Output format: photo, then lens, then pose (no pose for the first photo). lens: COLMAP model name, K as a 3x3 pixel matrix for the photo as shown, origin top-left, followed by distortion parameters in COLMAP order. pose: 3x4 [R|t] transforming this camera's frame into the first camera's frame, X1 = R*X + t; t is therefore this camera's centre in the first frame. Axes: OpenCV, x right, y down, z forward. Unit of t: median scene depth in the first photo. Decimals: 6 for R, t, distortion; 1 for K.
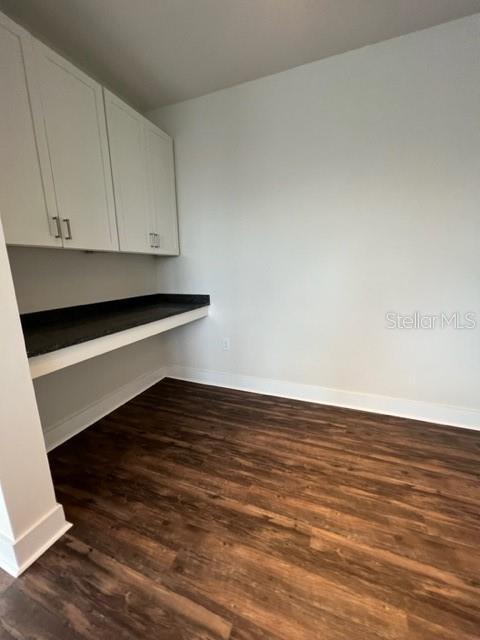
lens RADIAL K [[254.0, 0, 240.0], [0, 254.0, 320.0], [0, 0, 1]] dist [-0.000679, -0.000070]
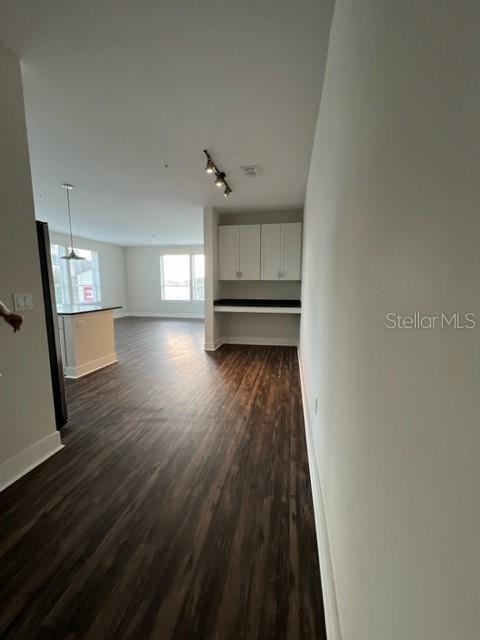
lens RADIAL K [[254.0, 0, 240.0], [0, 254.0, 320.0], [0, 0, 1]] dist [-0.000679, -0.000070]
pose [[0.174273, 0.150006, -0.973205, 2.374950], [-0.200528, 0.973025, 0.114069, -0.136888], [0.964063, 0.175276, 0.199652, 0.373713]]
